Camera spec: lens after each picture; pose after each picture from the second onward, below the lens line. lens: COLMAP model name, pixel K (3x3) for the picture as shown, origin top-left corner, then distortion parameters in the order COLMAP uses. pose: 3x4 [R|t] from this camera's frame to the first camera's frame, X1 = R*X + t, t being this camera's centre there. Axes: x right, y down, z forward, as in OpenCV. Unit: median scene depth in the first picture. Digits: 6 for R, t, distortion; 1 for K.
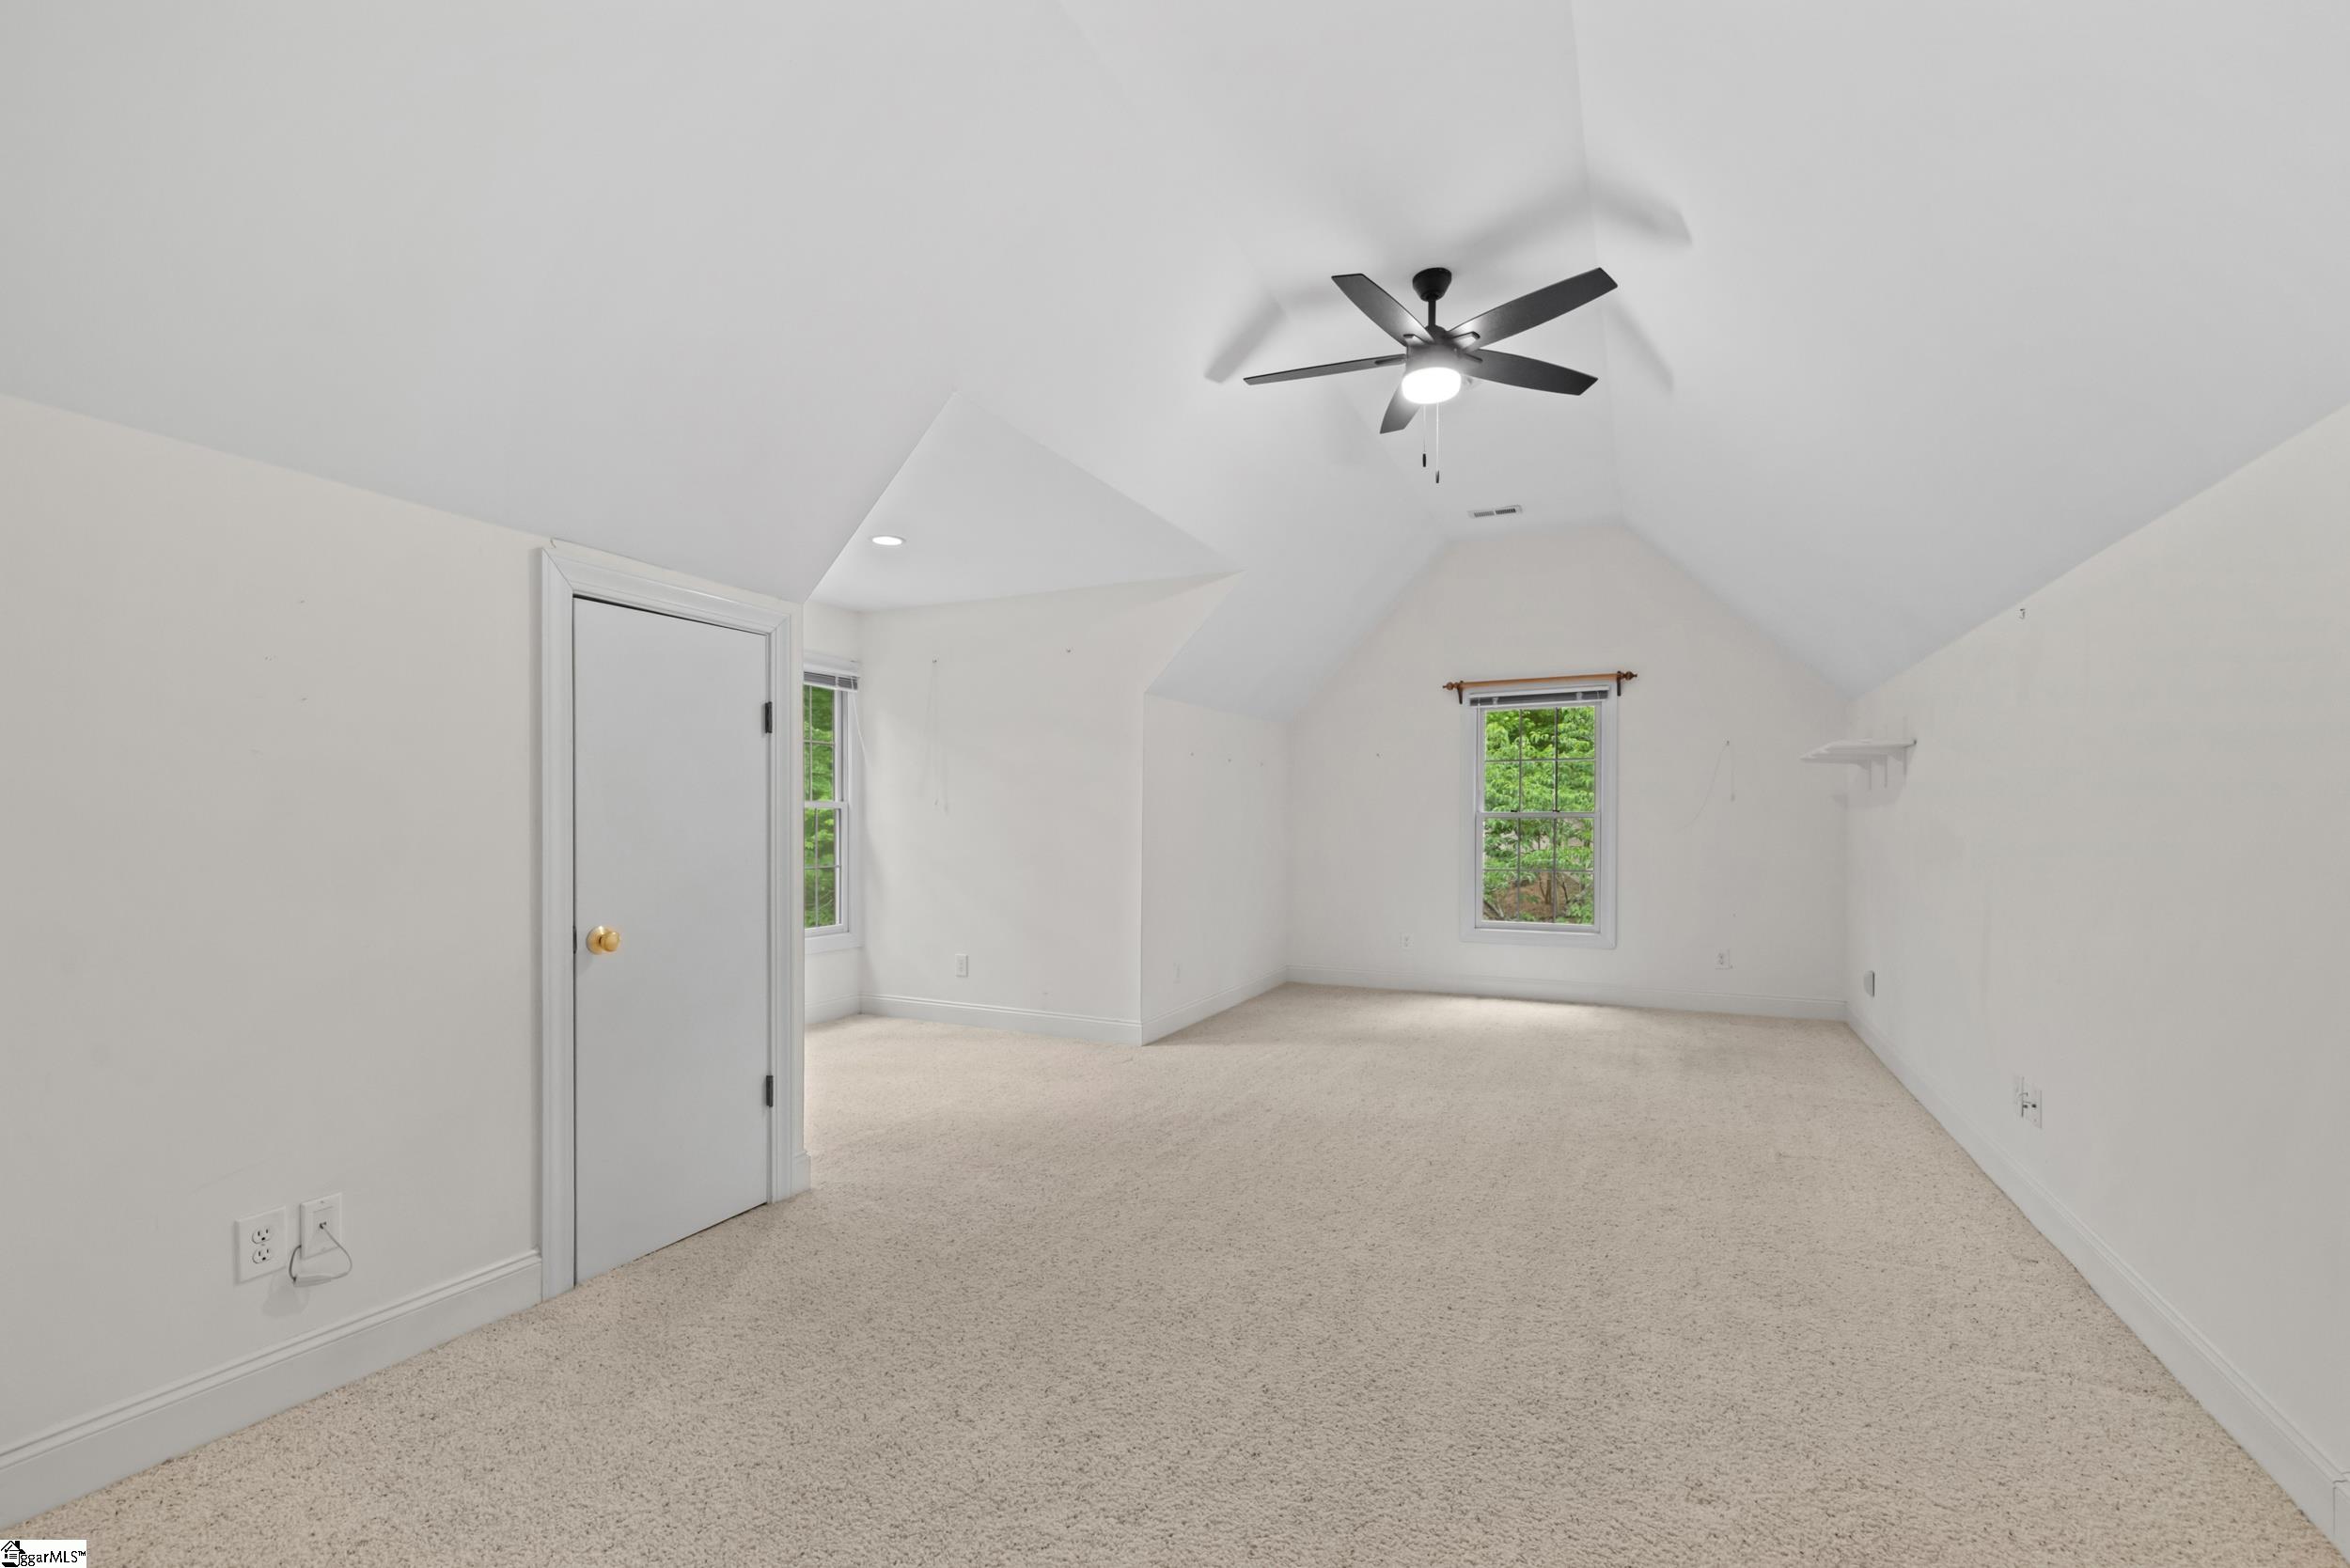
lens RADIAL K [[1005.5, 0, 1200.5], [0, 1005.5, 843.3], [0, 0, 1]] dist [0.001366, 0.000335]
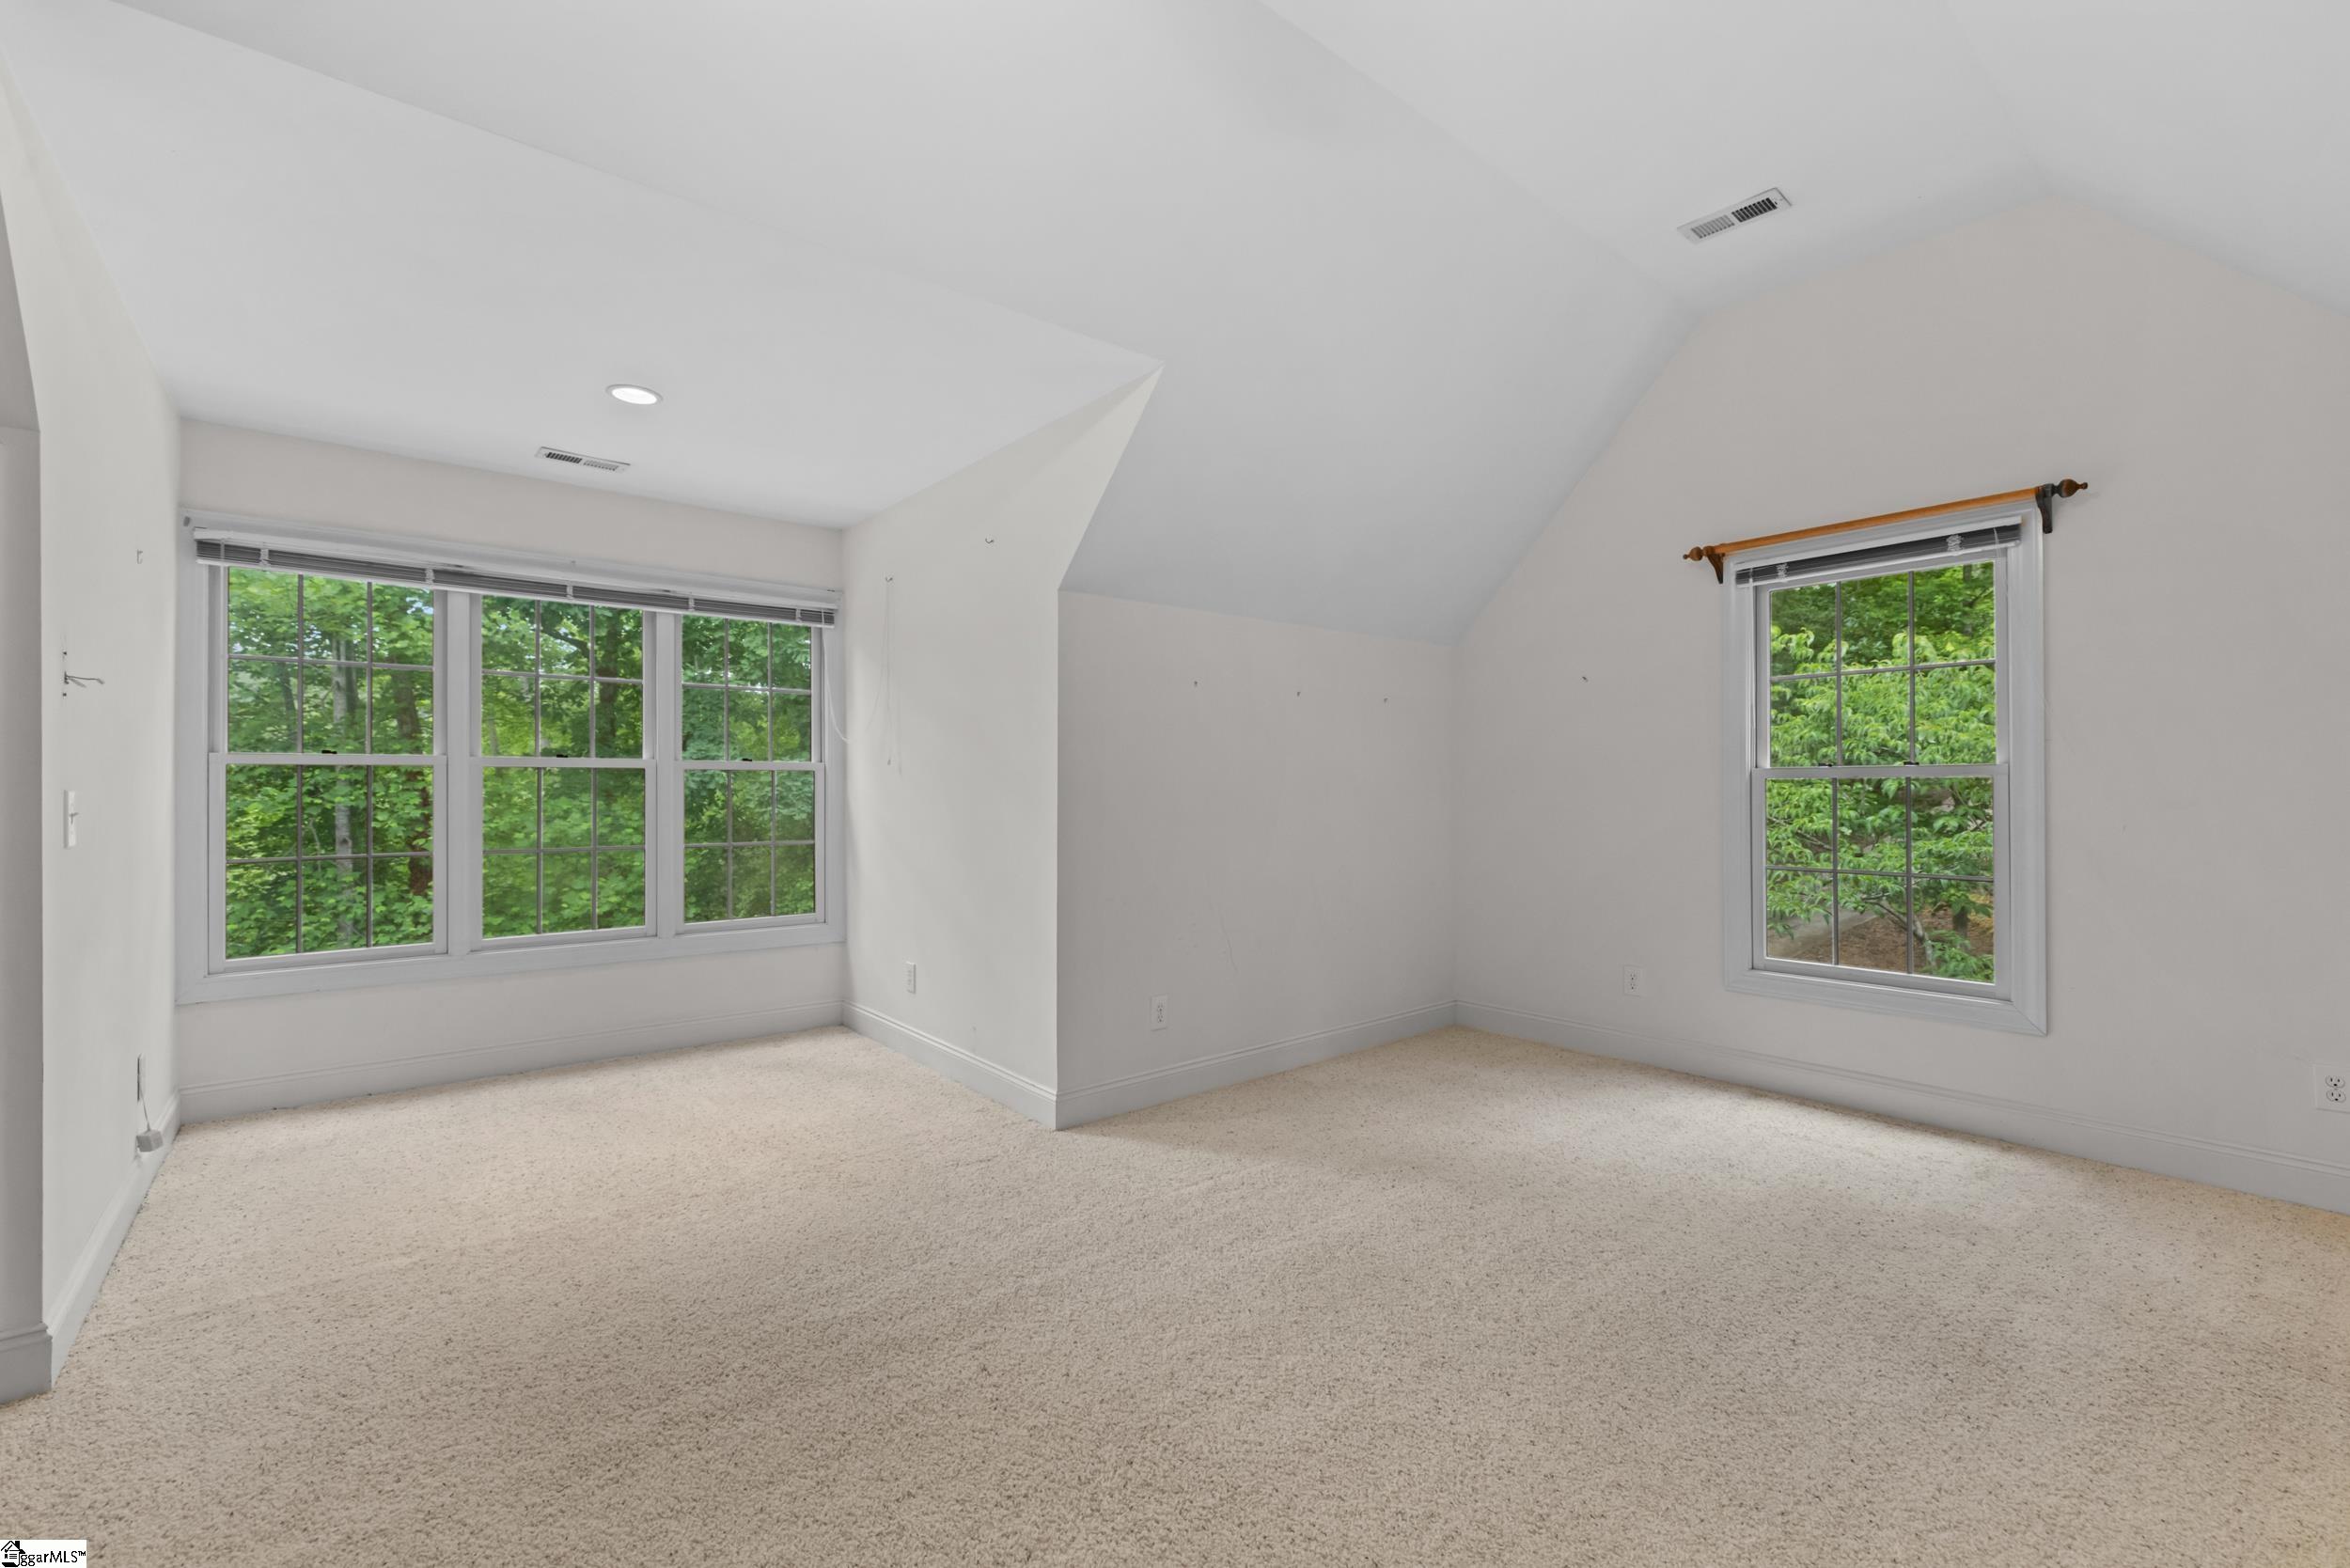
lens RADIAL K [[1005.5, 0, 1172.5], [0, 1005.5, 785.3], [0, 0, 1]] dist [0.001366, 0.000335]
pose [[0.901928, -0.004107, -0.431868, 0.239123], [-0.006061, 0.999736, -0.022165, -0.006289], [0.431845, 0.022608, 0.901665, 0.361055]]
